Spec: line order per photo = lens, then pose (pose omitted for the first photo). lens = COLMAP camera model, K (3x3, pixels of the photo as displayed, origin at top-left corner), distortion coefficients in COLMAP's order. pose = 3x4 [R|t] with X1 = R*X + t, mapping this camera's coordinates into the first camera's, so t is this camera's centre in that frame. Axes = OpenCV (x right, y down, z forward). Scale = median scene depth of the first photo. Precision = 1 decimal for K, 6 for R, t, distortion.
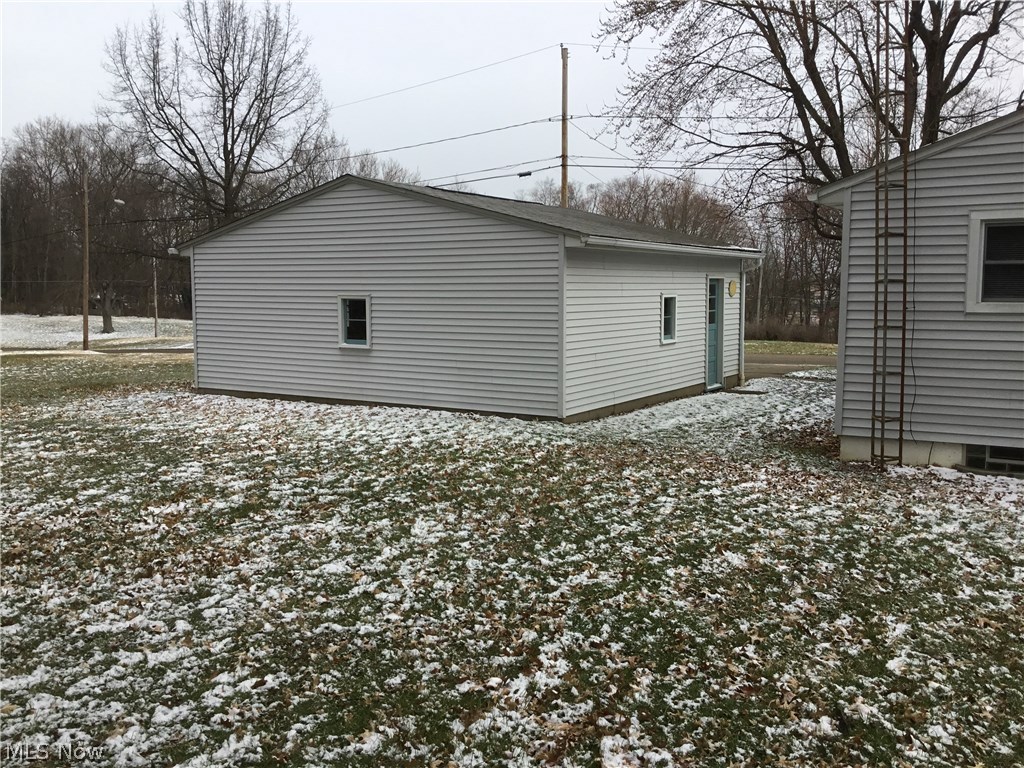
lens RADIAL K [[936.2, 0, 513.7], [0, 936.2, 382.4], [0, 0, 1]] dist [0.113936, -0.213506]
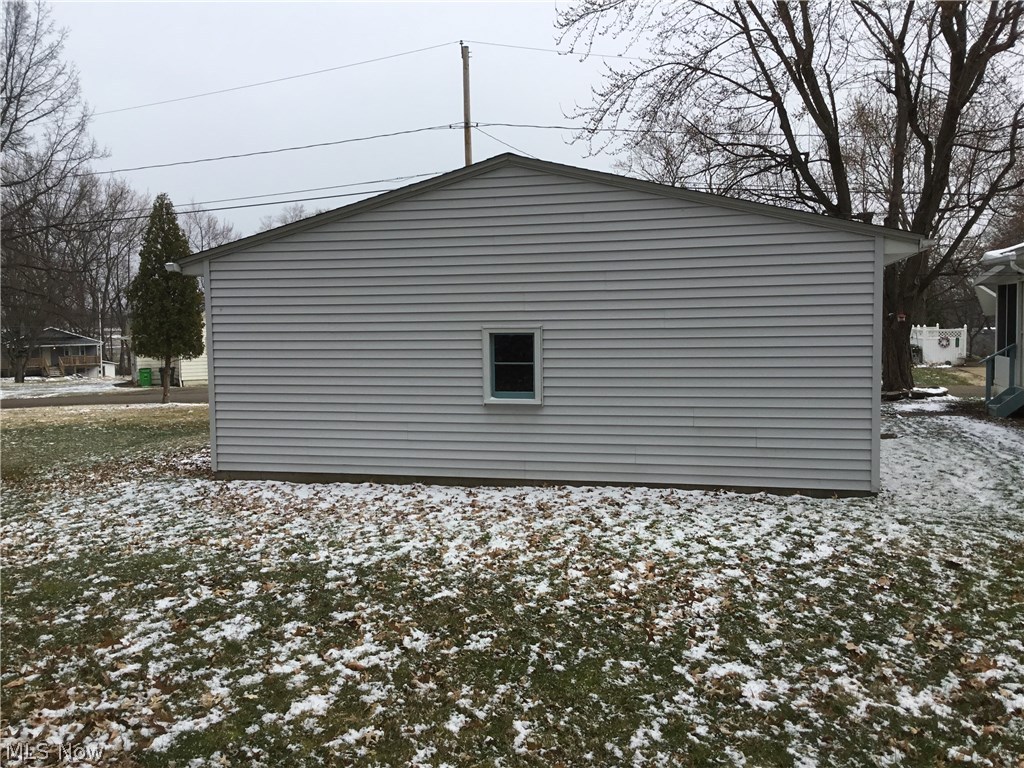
lens RADIAL K [[949.8, 0, 513.4], [0, 949.8, 387.3], [0, 0, 1]] dist [0.006032, -0.007098]
pose [[0.954864, -0.034122, 0.295077, -0.097416], [0.042886, 0.998809, -0.023280, -0.008516], [-0.293931, 0.034884, 0.955190, 0.087336]]
